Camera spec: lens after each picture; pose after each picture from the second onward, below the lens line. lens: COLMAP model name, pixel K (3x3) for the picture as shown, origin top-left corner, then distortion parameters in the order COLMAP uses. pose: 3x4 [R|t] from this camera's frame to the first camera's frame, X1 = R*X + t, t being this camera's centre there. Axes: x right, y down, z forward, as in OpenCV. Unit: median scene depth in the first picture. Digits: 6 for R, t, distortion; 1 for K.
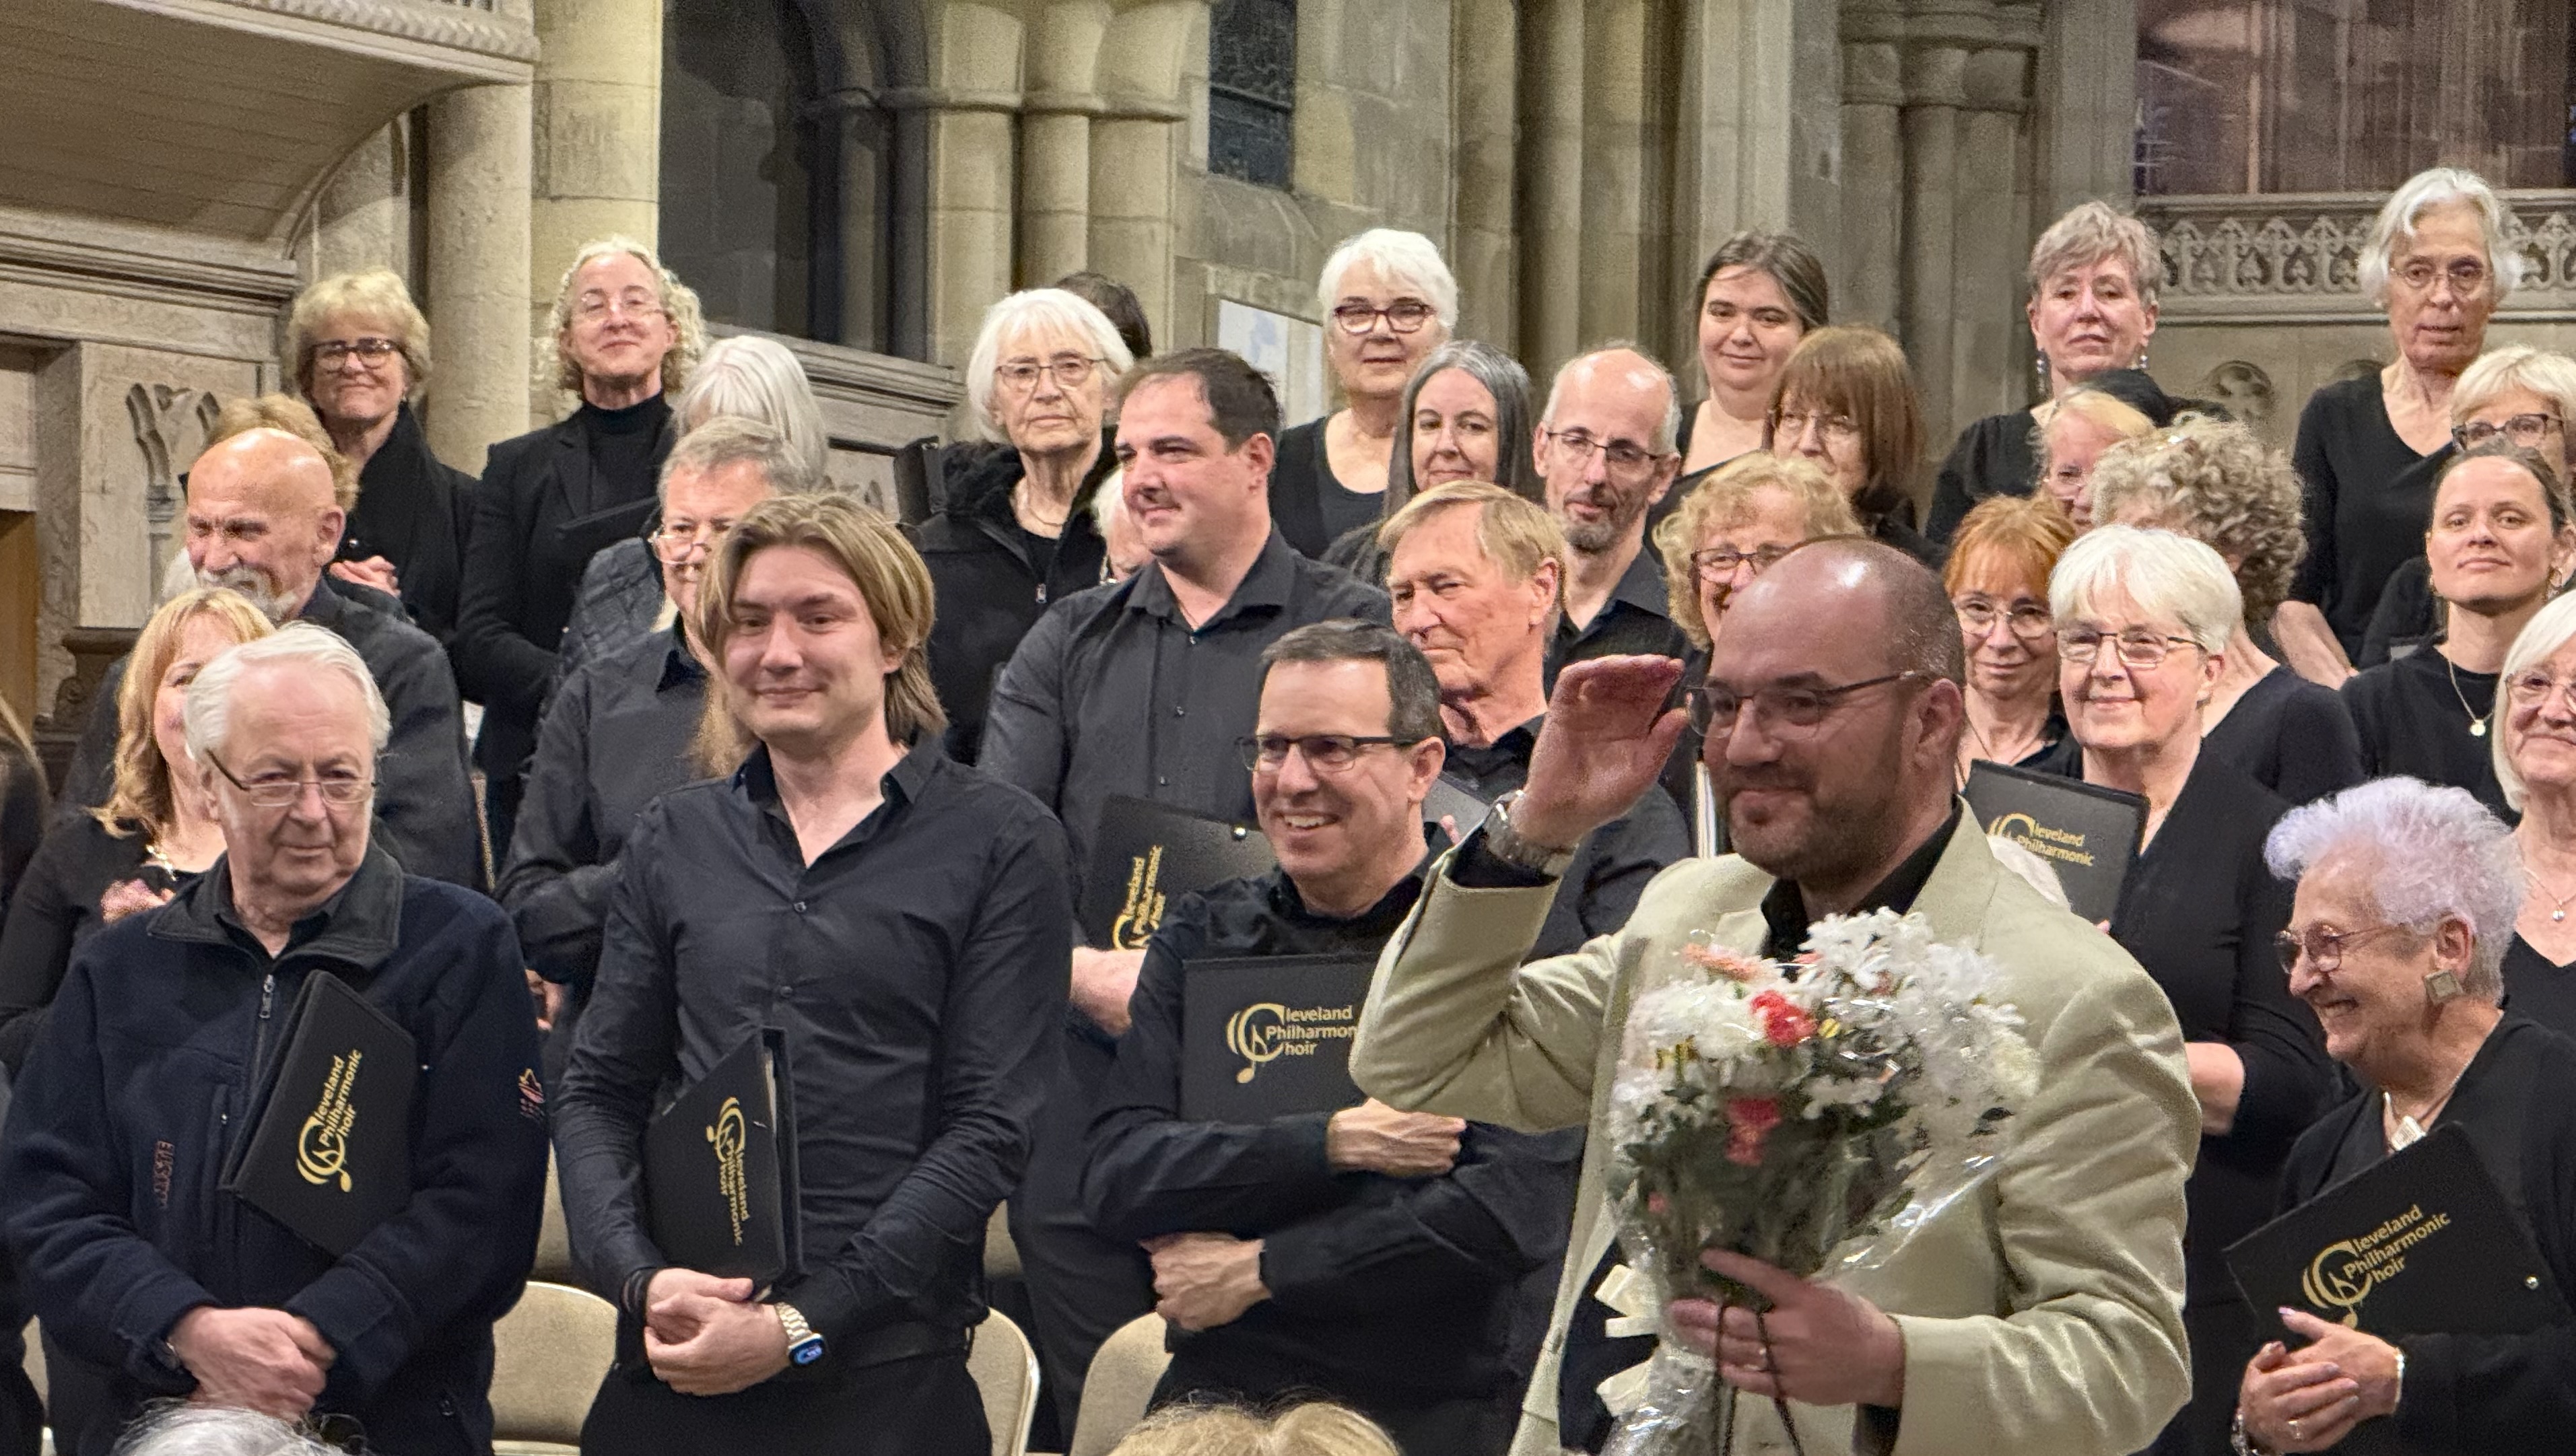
lens RADIAL K [[9918.2, 0, 1288.0], [0, 9918.2, 728.0], [0, 0, 1]] dist [0.147156, 3.741134]
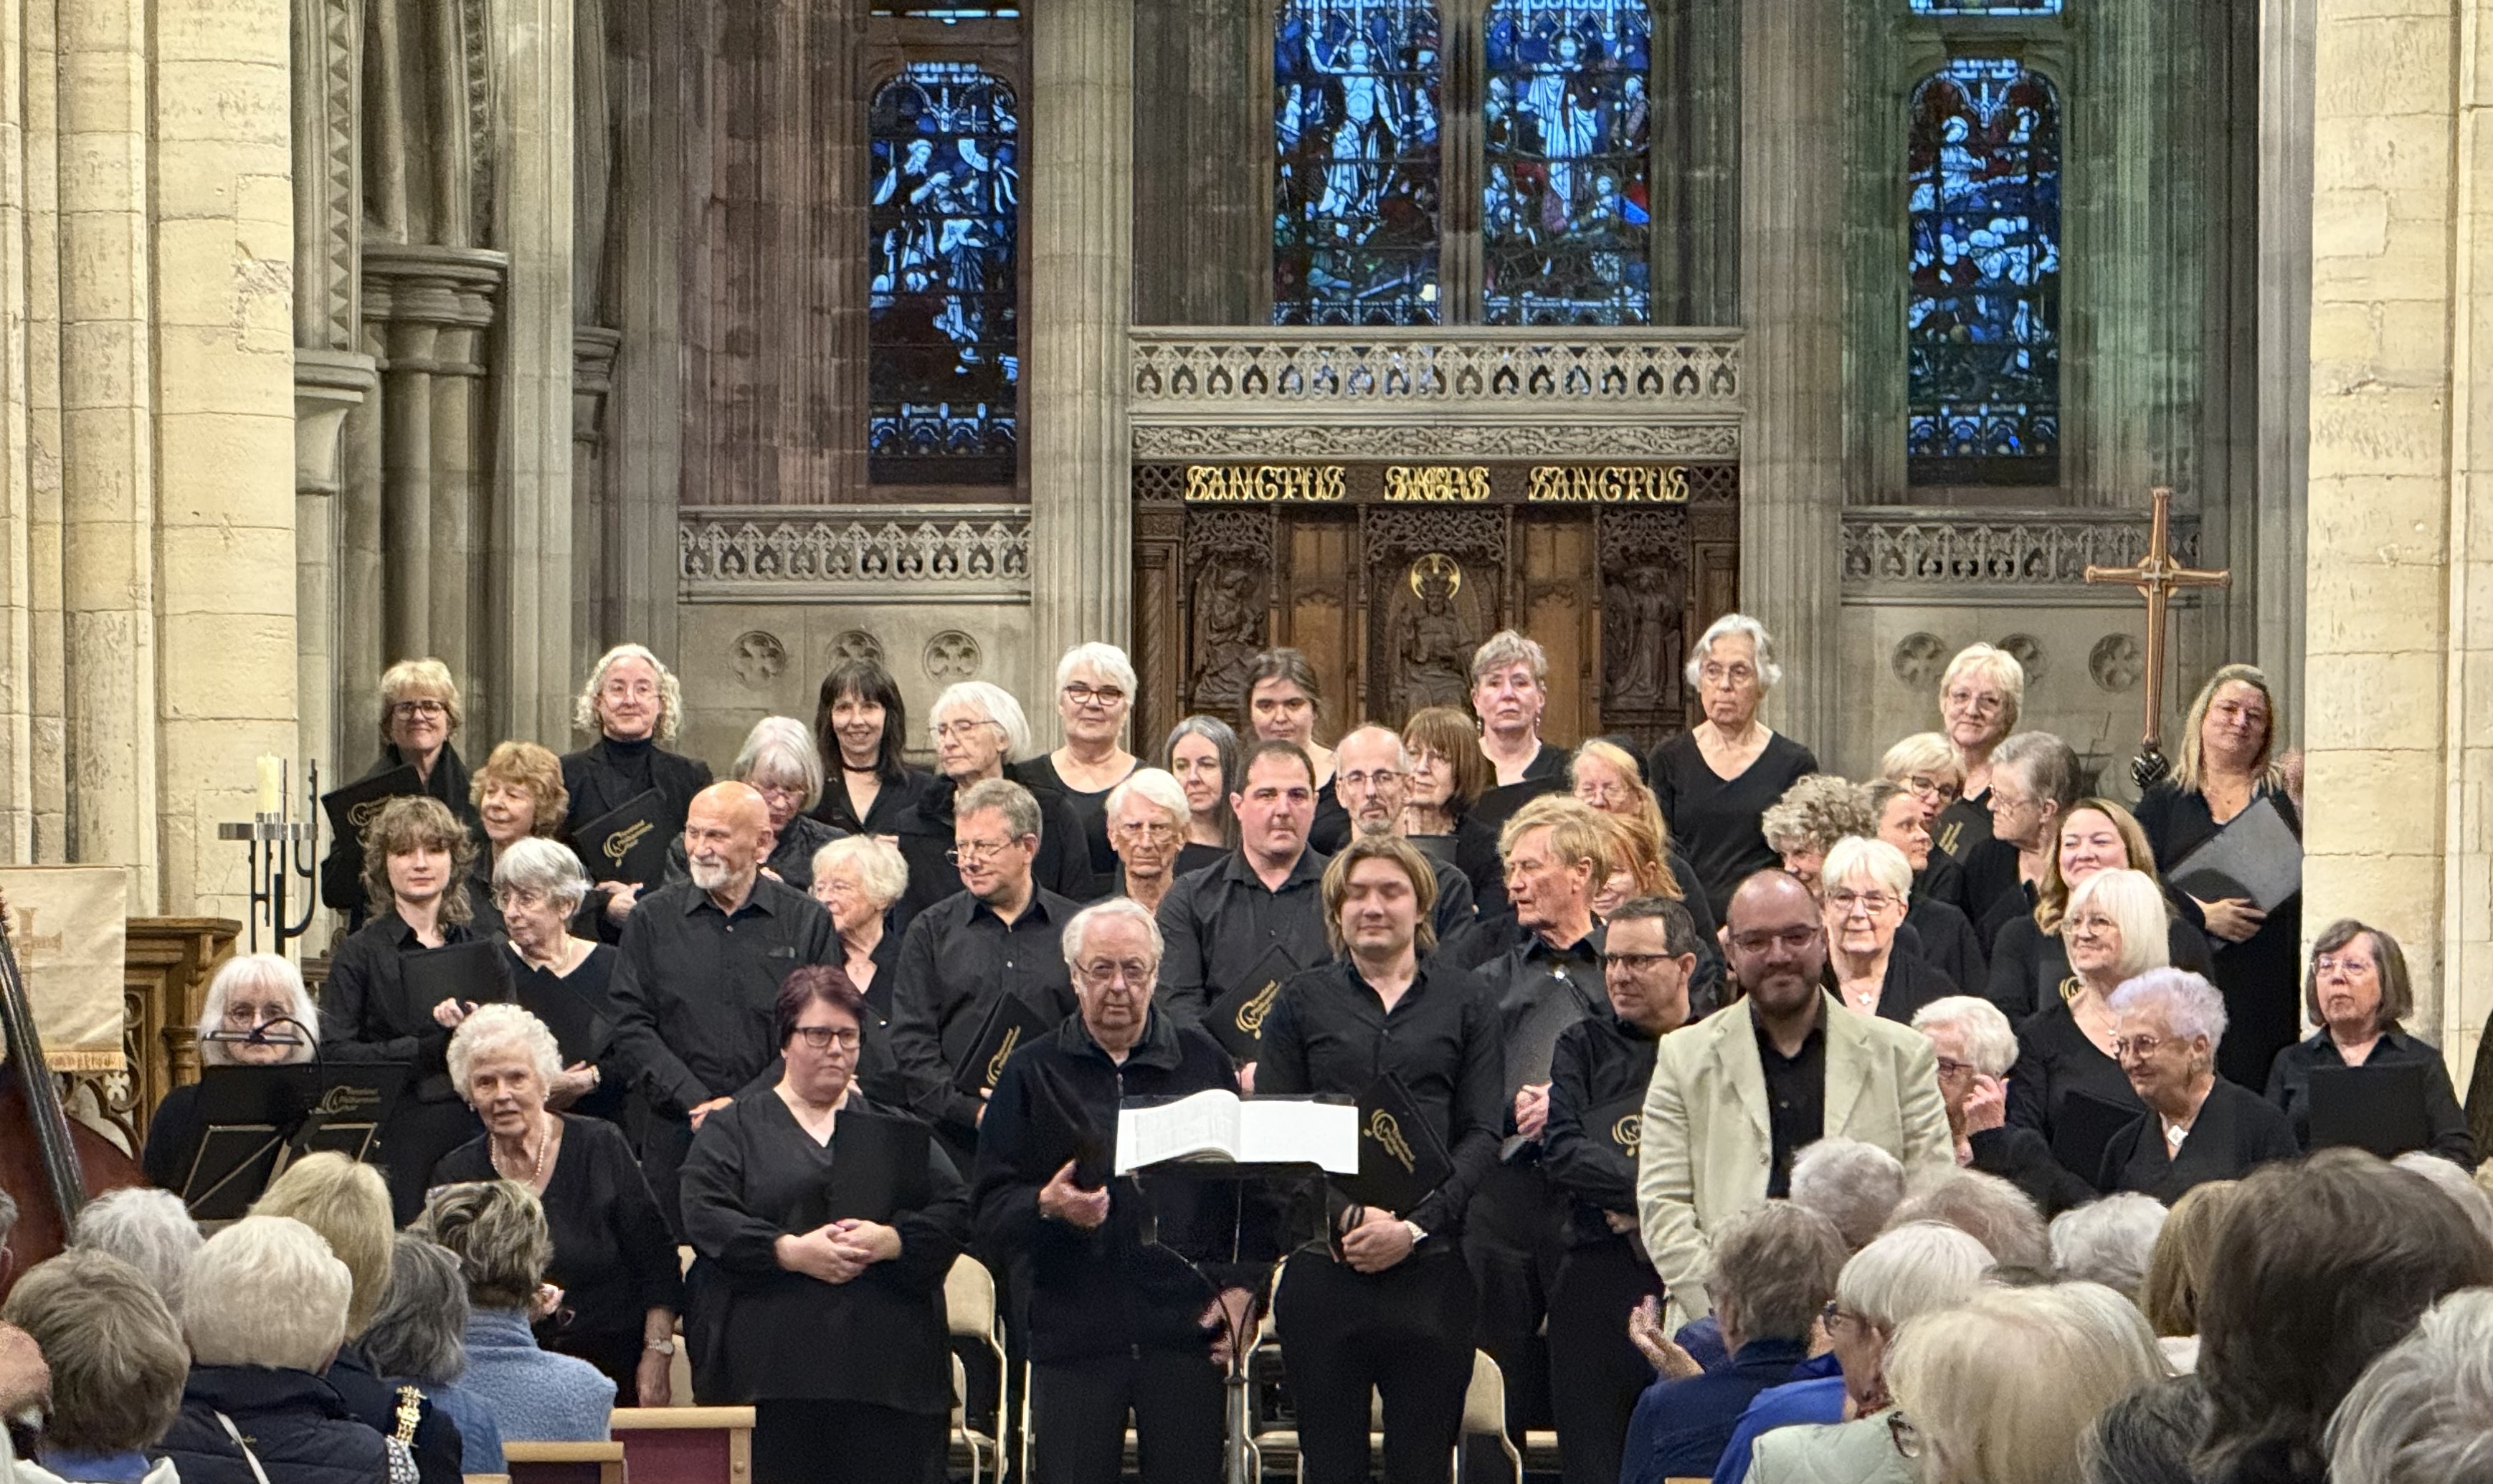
lens RADIAL K [[9970.4, 0, 1246.5], [0, 9970.4, 742.0], [0, 0, 1]] dist [0.071310, 0.981921]
pose [[0.966349, -0.001990, 0.257228, -0.405854], [0.005335, 0.999910, -0.012307, -0.012013], [-0.257180, 0.013266, 0.966272, -0.665147]]
